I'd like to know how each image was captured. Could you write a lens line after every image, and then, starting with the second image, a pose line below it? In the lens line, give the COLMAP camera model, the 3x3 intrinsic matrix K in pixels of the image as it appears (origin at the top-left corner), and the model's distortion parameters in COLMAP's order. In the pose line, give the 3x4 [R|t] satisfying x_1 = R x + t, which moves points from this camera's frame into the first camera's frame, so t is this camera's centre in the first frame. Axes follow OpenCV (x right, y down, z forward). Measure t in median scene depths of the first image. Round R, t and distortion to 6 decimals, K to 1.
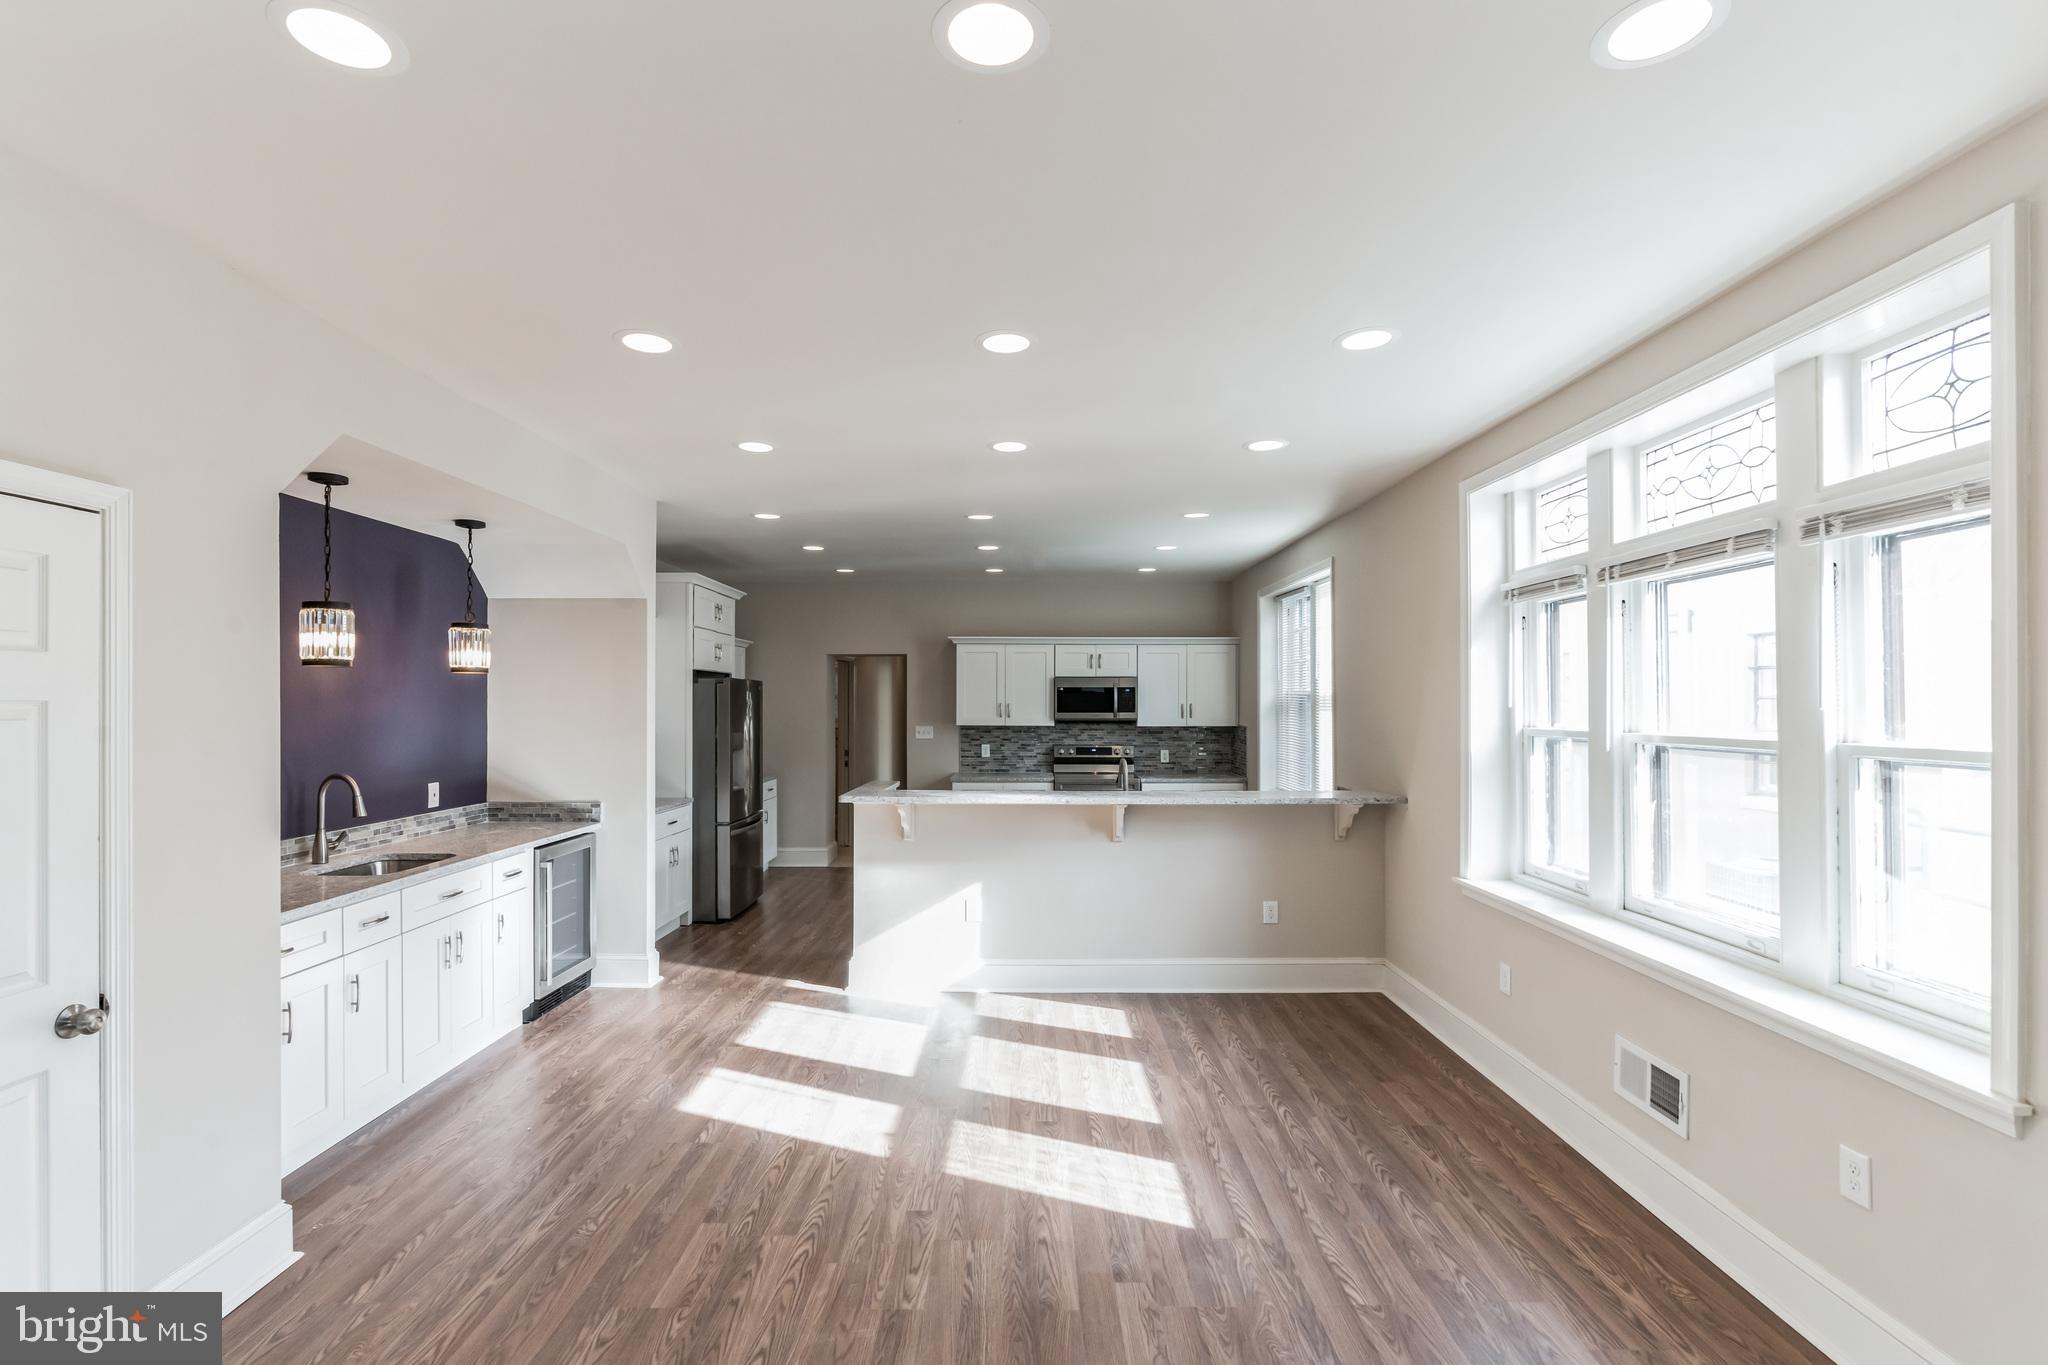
lens RADIAL K [[929.4, 0, 1018.3], [0, 929.4, 692.8], [0, 0, 1]] dist [-0.013844, 0.000382]
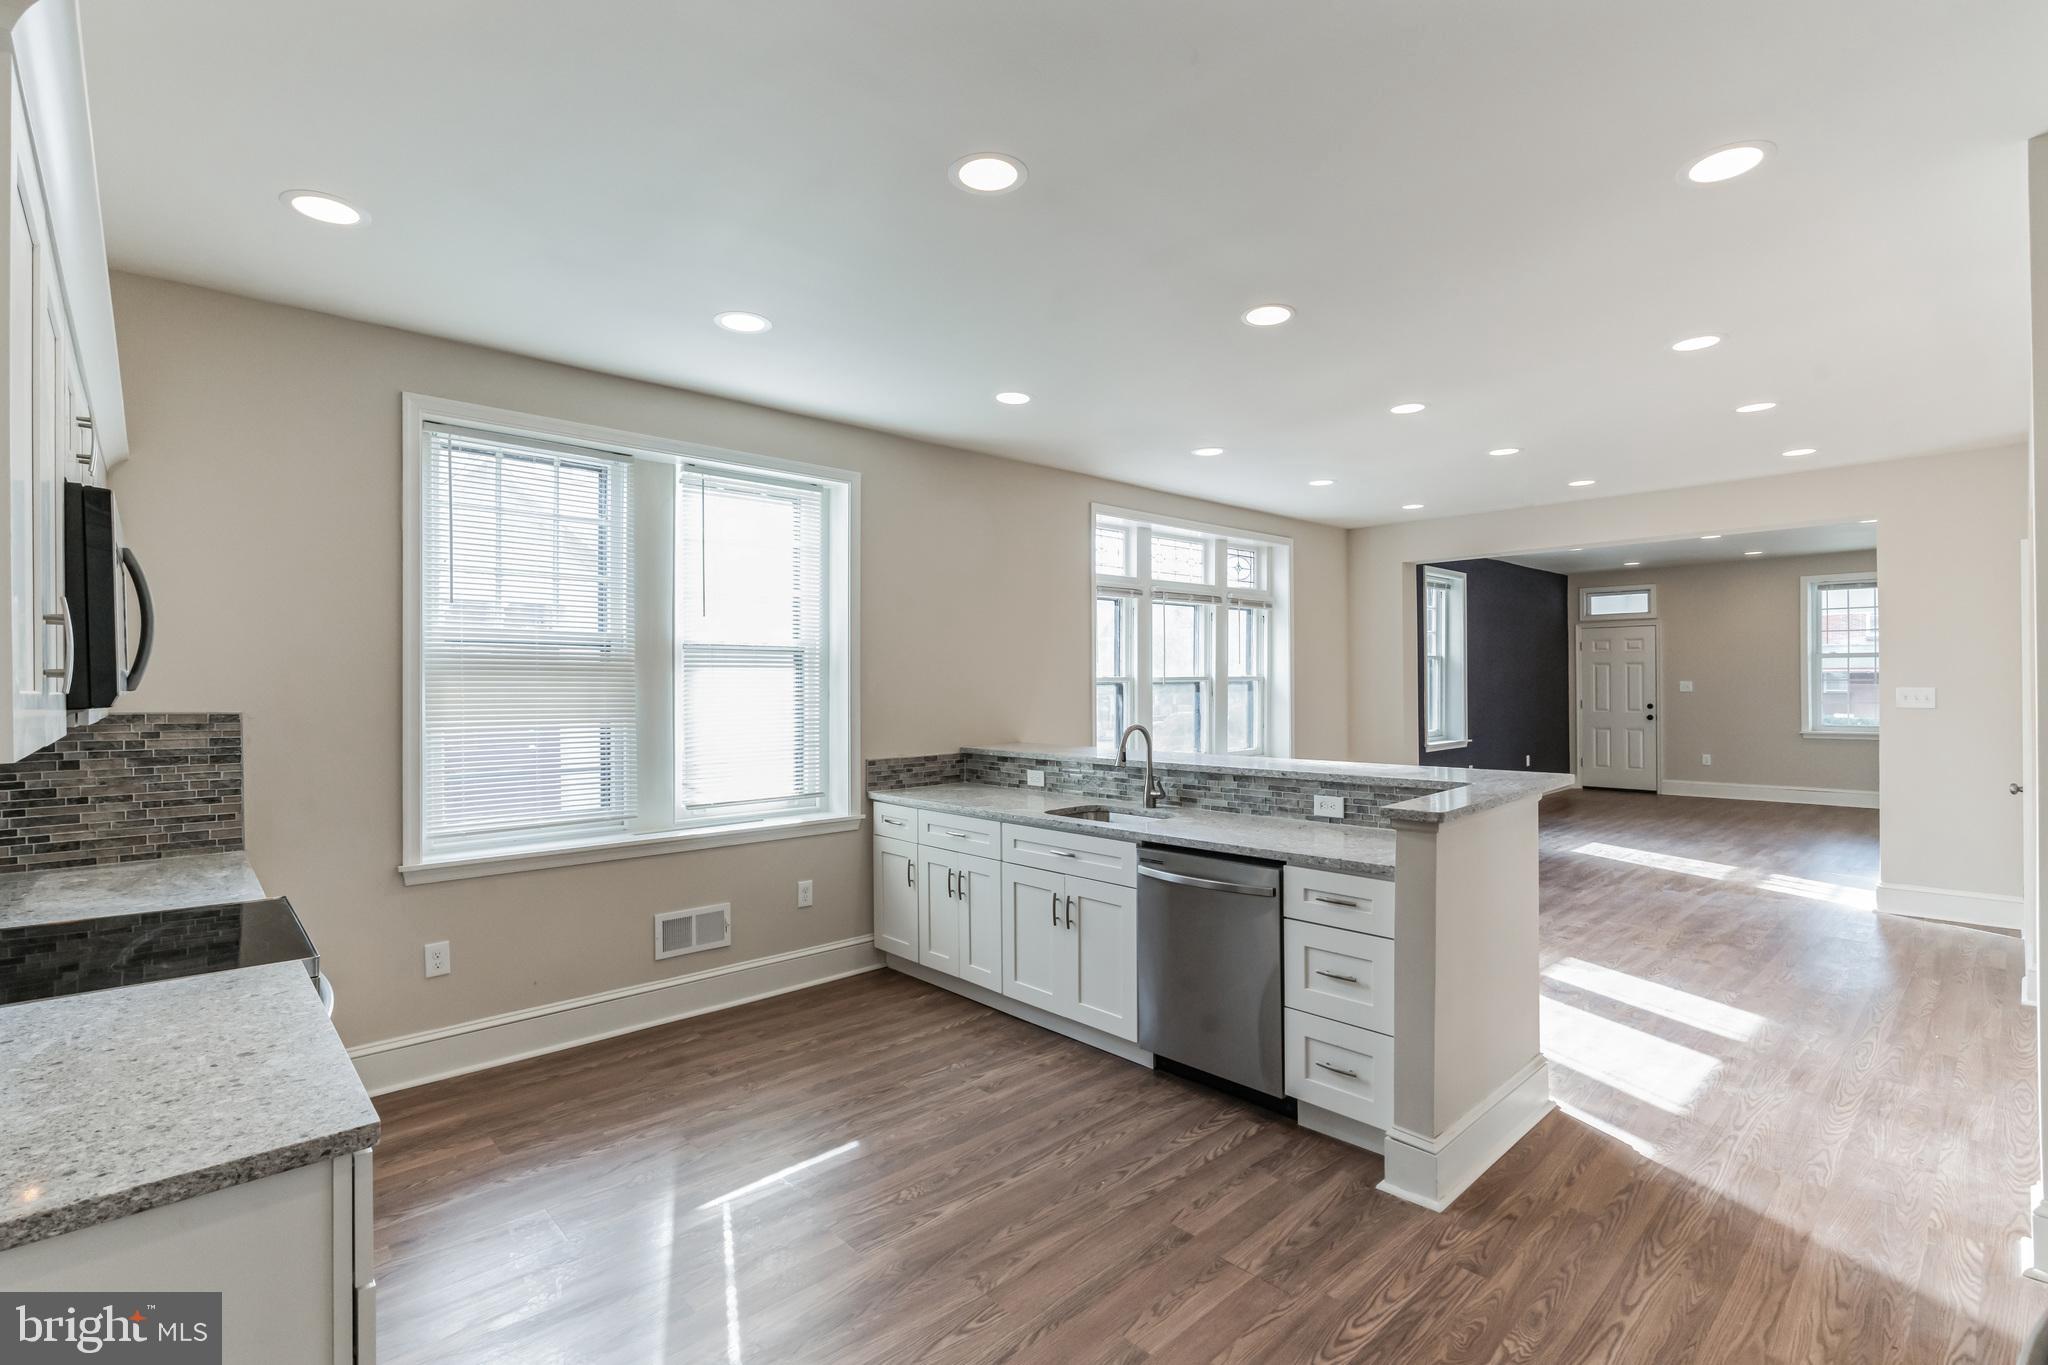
lens RADIAL K [[929.4, 0, 1018.3], [0, 929.4, 692.8], [0, 0, 1]] dist [-0.013844, 0.000382]
pose [[-0.680123, -0.001215, 0.733097, -0.389112], [-0.002161, 0.999998, -0.000348, 0.053990], [-0.733095, -0.001821, -0.680124, 1.661978]]
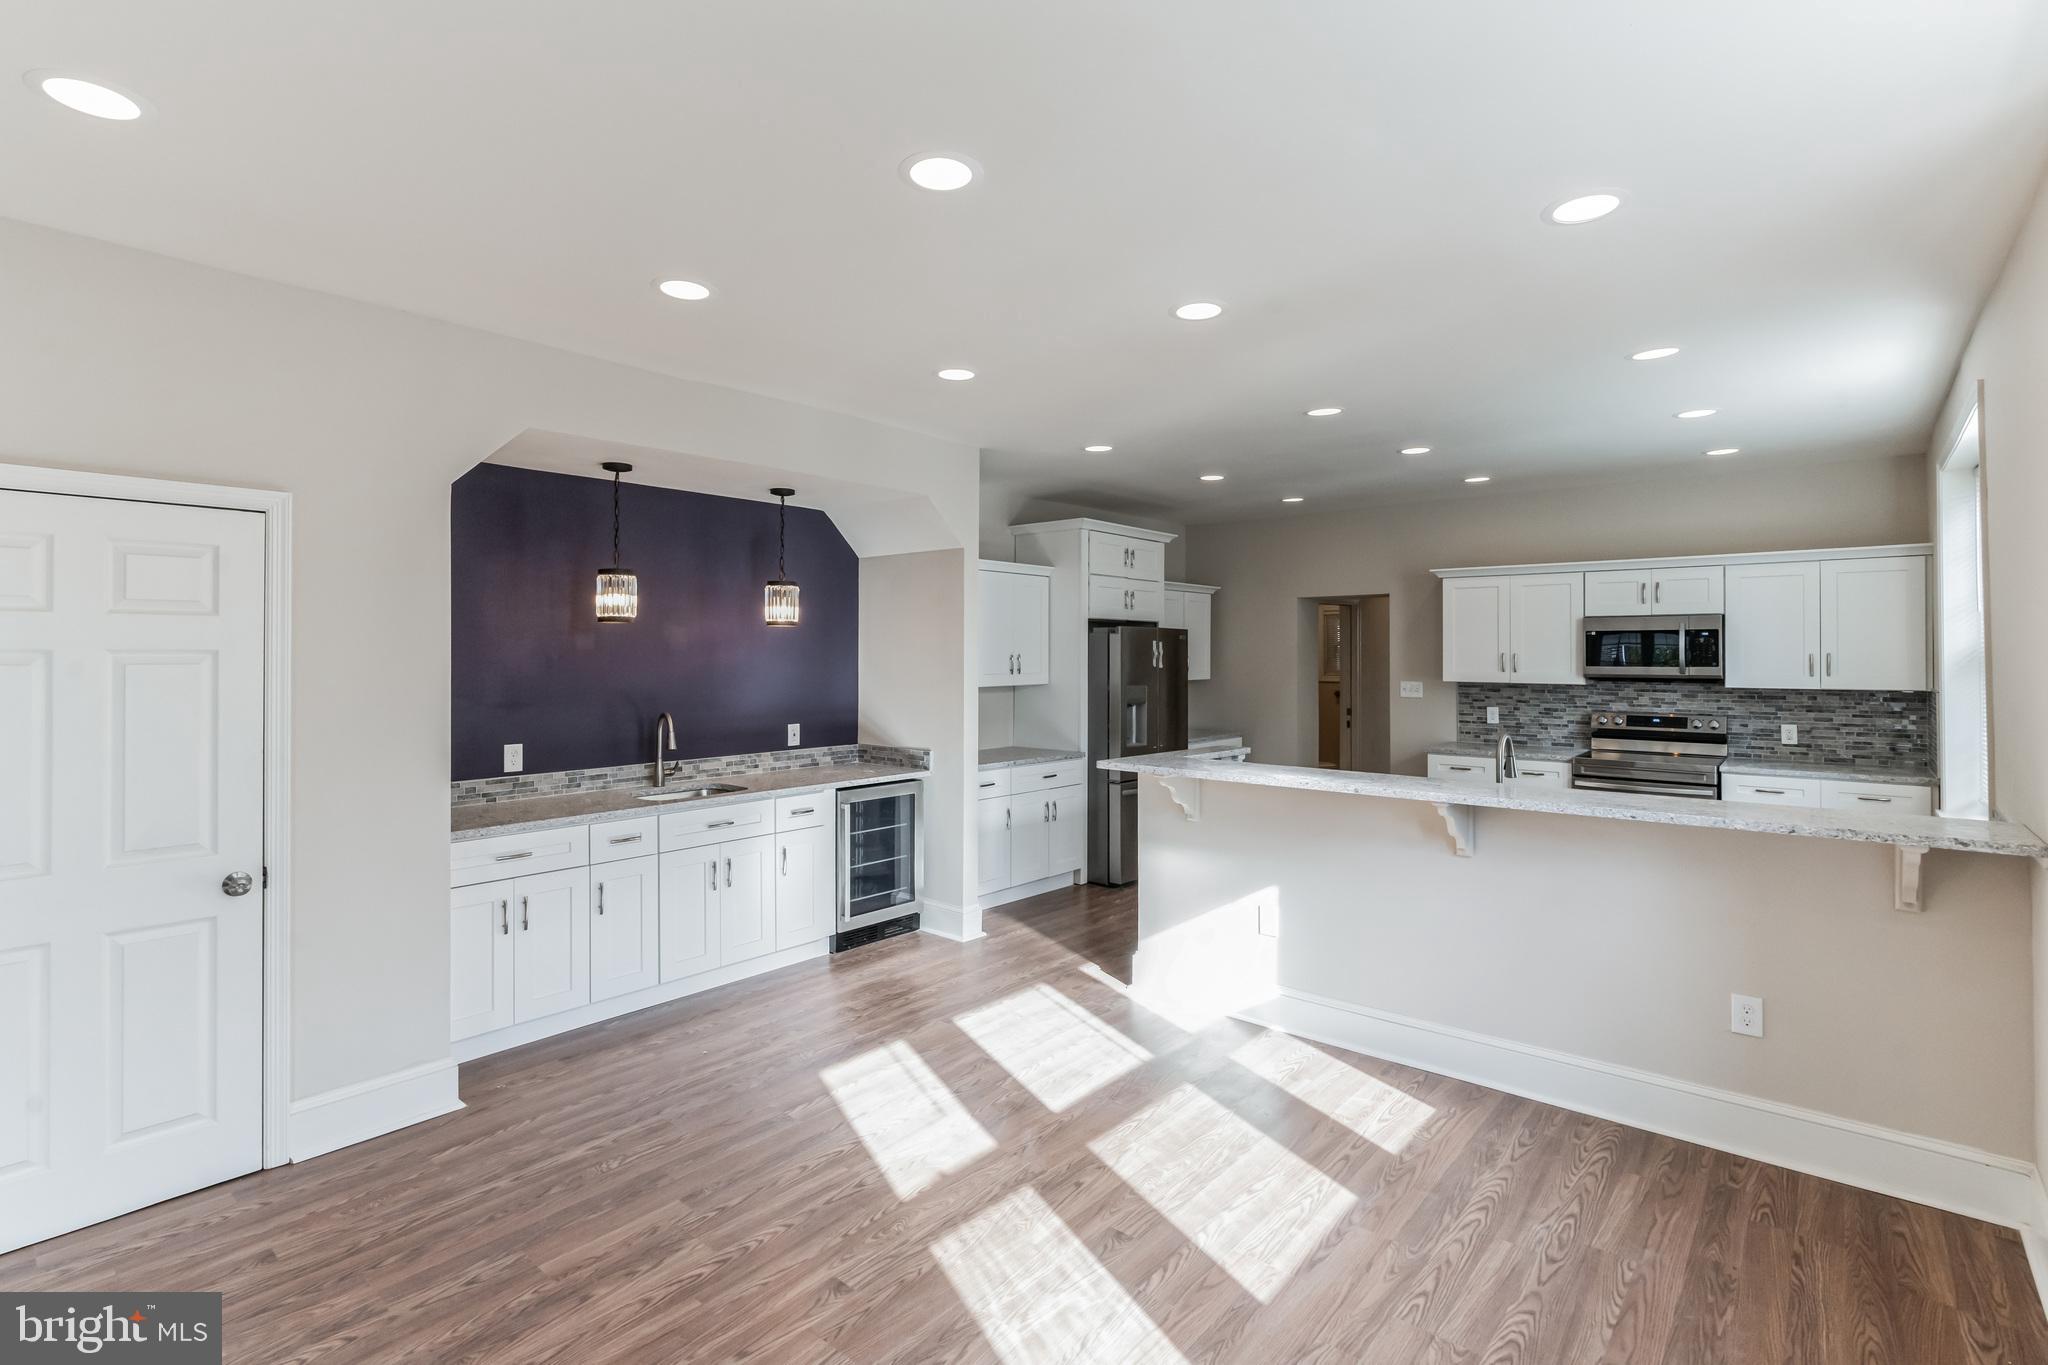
lens RADIAL K [[955.3, 0, 1021.1], [0, 955.3, 633.9], [0, 0, 1]] dist [-0.009918, 0.000819]
pose [[0.766378, -0.014975, -0.642215, 0.308319], [0.008070, 0.999874, -0.013686, 0.004876], [0.642339, 0.005306, 0.766402, 0.259641]]
